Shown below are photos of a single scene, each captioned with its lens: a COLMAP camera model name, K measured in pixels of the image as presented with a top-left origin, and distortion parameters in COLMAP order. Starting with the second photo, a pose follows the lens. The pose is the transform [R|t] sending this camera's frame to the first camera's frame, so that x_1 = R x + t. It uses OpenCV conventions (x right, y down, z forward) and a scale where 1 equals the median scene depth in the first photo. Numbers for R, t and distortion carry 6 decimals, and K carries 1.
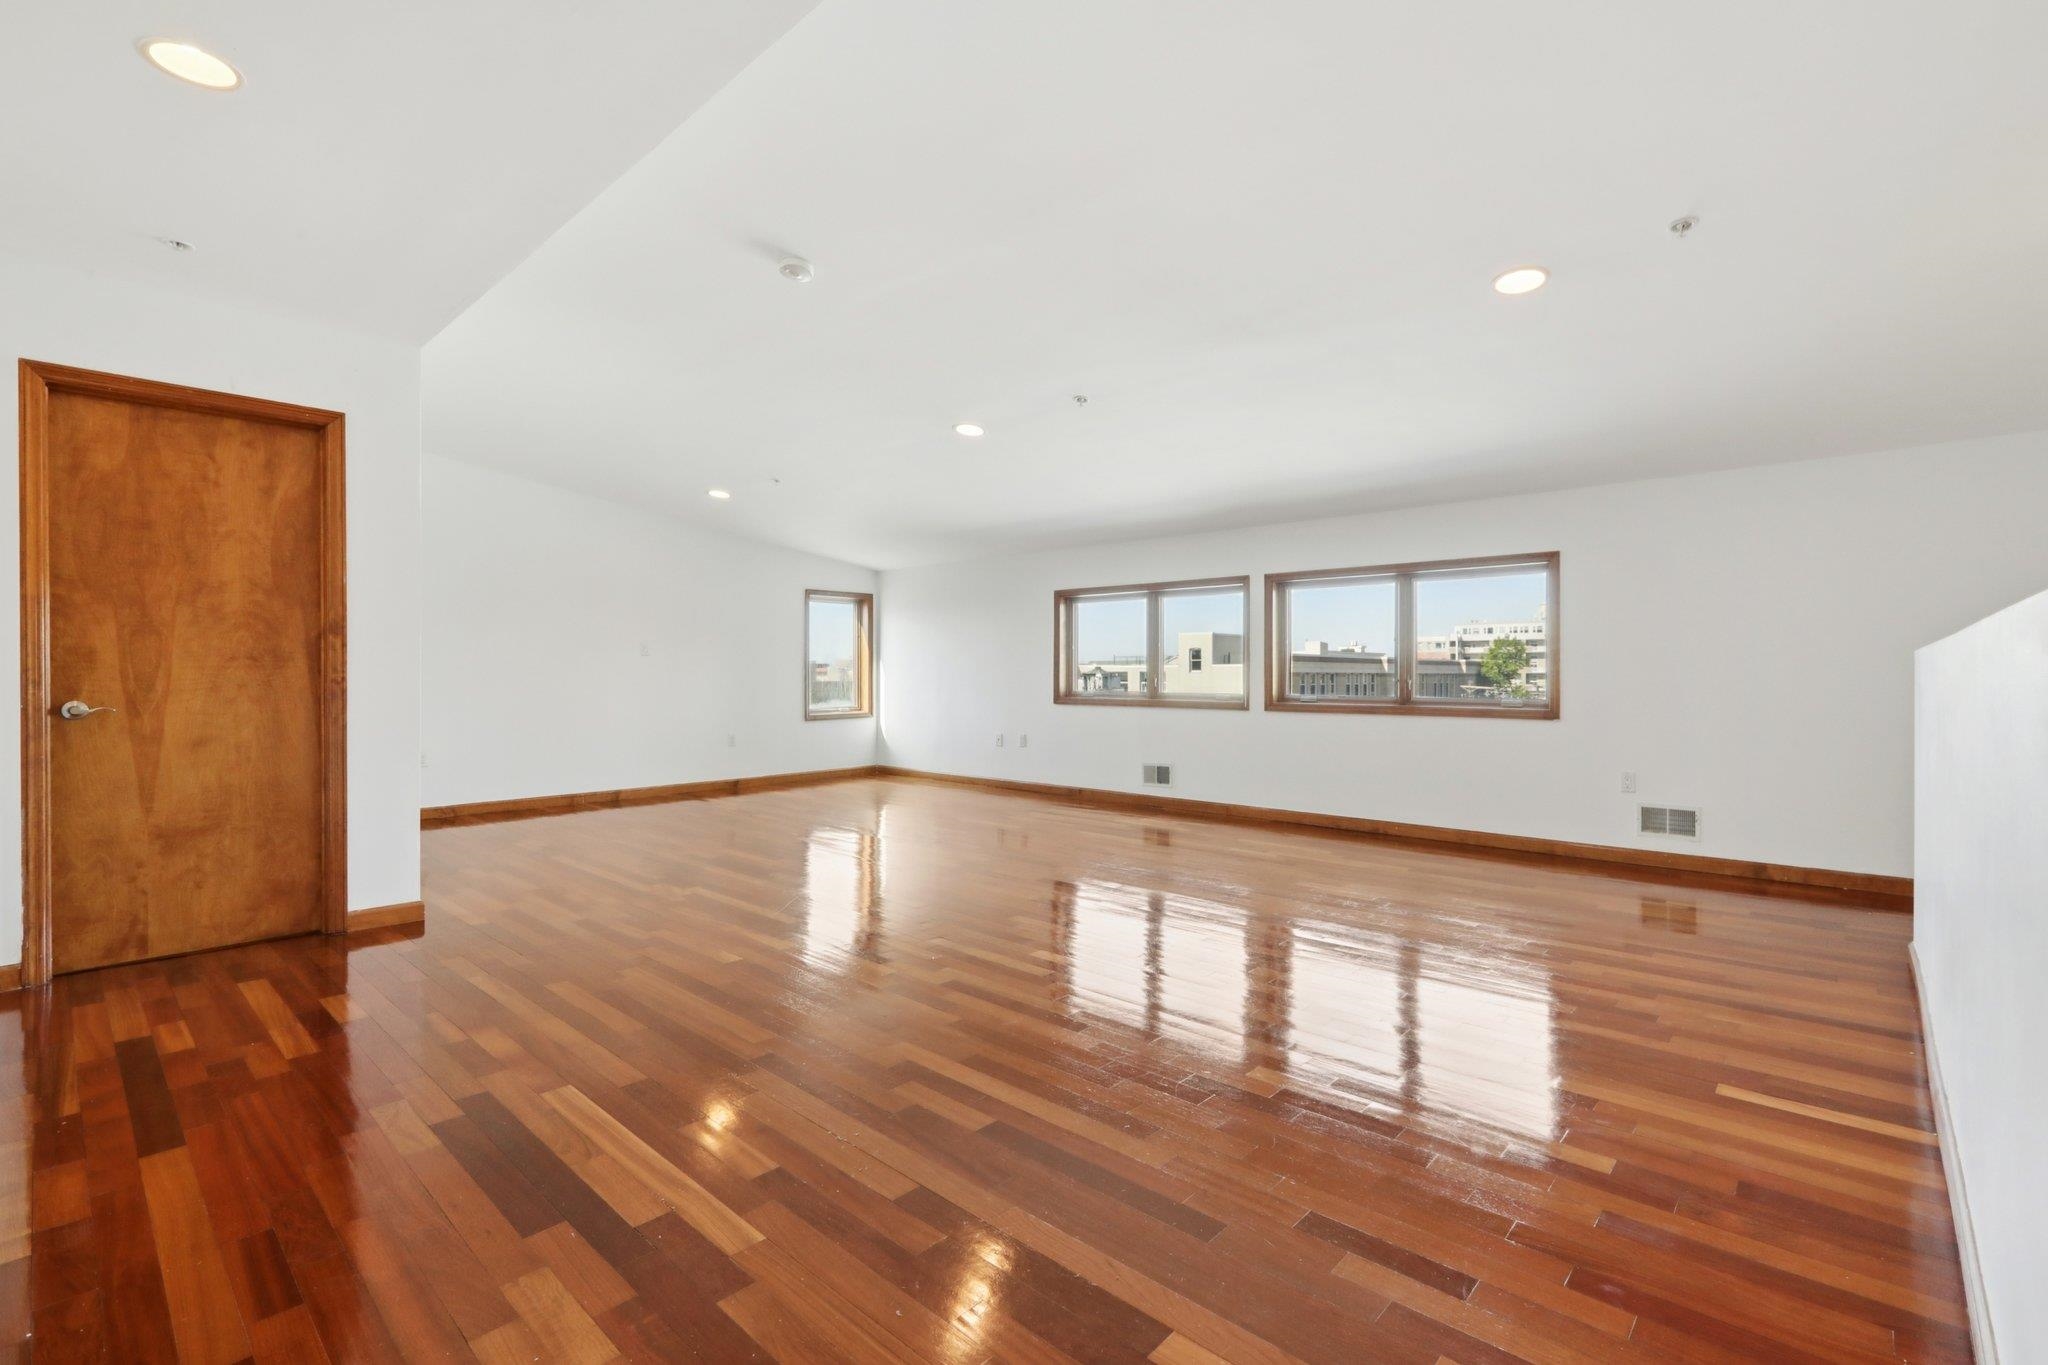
lens RADIAL K [[916.0, 0, 1027.5], [0, 916.0, 678.2], [0, 0, 1]] dist [0.001102, -0.001414]
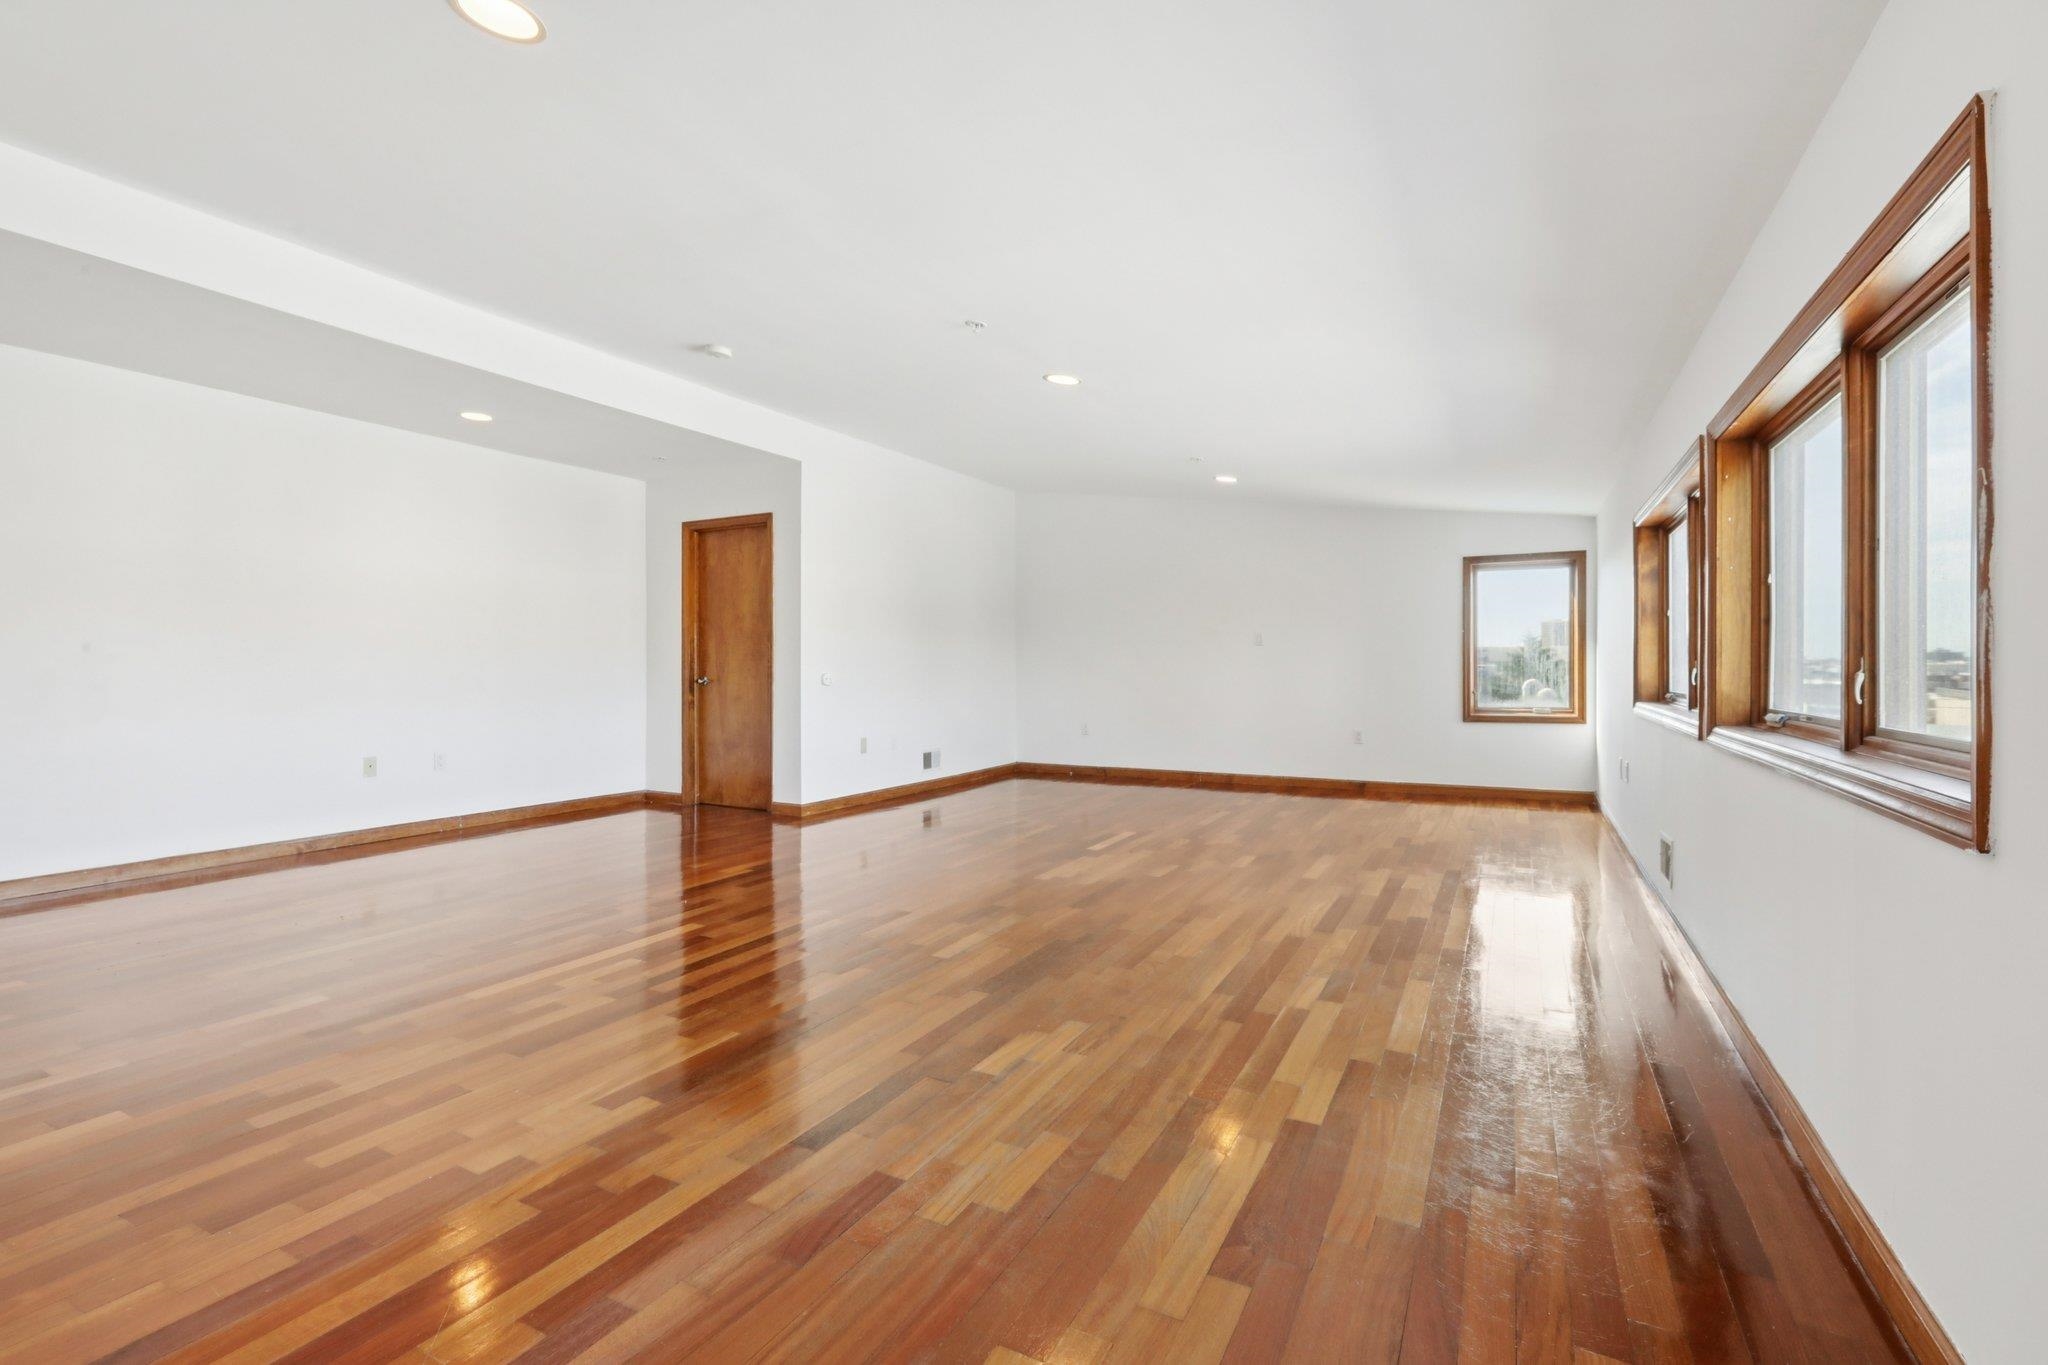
lens RADIAL K [[916.0, 0, 1027.5], [0, 916.0, 678.2], [0, 0, 1]] dist [0.001102, -0.001414]
pose [[0.258546, 0.010351, -0.965944, 0.463546], [-0.003041, 0.999946, 0.009901, 0.001980], [0.965994, 0.000377, 0.258564, 0.452581]]
